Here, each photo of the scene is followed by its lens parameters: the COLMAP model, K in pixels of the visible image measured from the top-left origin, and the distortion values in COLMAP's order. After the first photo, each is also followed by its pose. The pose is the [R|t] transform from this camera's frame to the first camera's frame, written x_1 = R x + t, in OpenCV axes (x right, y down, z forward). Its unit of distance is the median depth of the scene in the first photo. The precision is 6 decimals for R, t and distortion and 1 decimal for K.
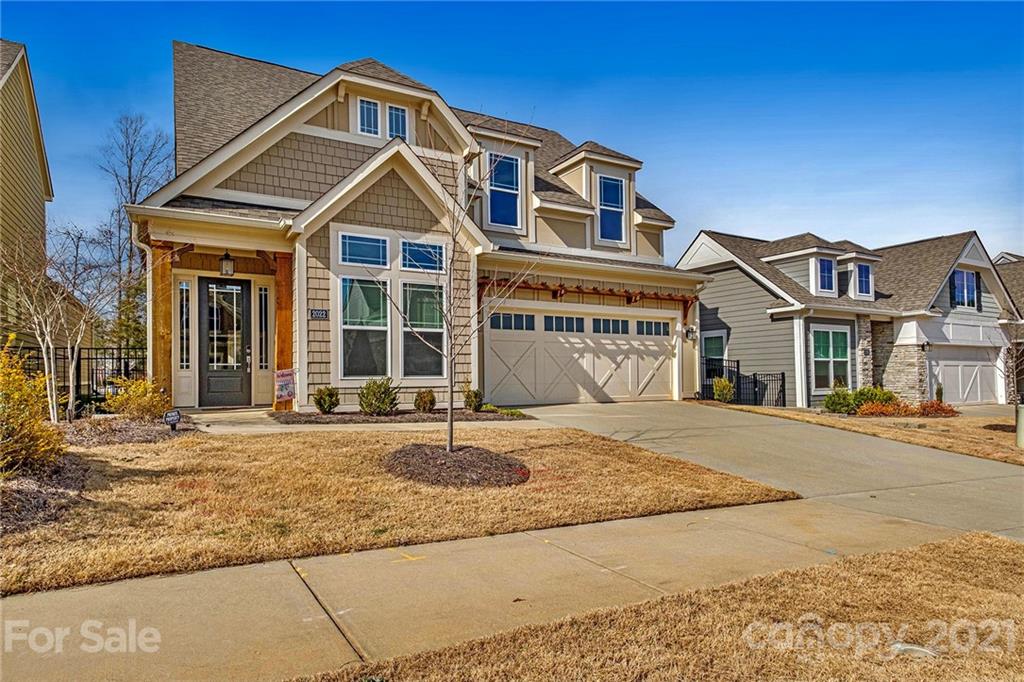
lens RADIAL K [[580.3, 0, 511.9], [0, 580.3, 374.2], [0, 0, 1]] dist [0.000377, -0.000091]
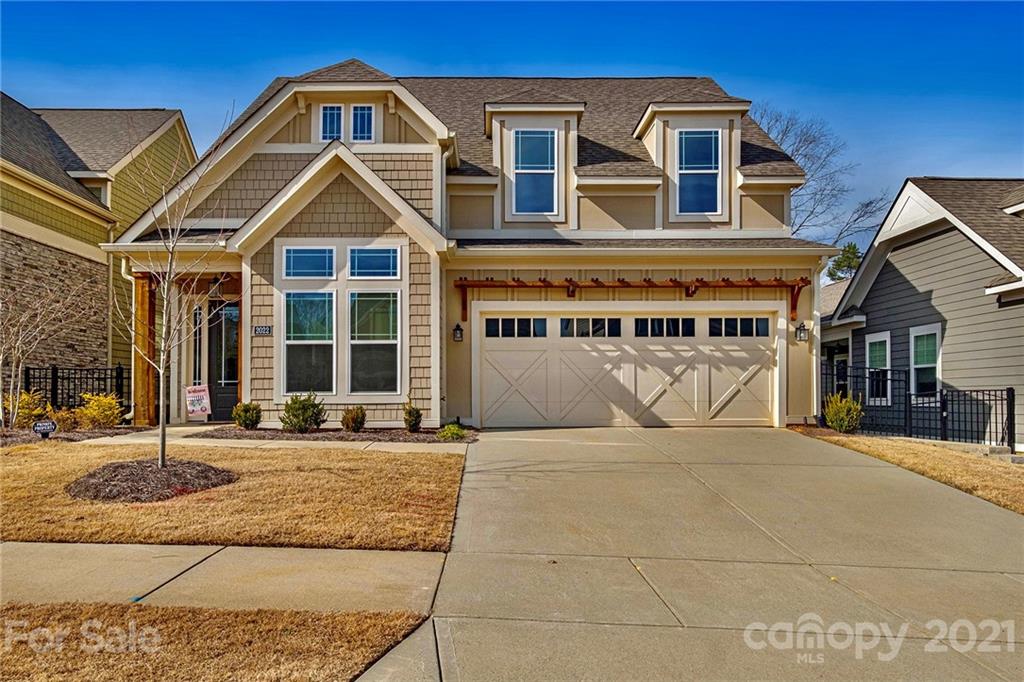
lens RADIAL K [[675.6, 0, 509.9], [0, 675.6, 390.0], [0, 0, 1]] dist [-0.004779, -0.001365]
pose [[0.879468, -0.000652, -0.475957, 0.525305], [0.000501, 1.000000, -0.000444, 0.000399], [0.475957, 0.000152, 0.879468, 0.150954]]
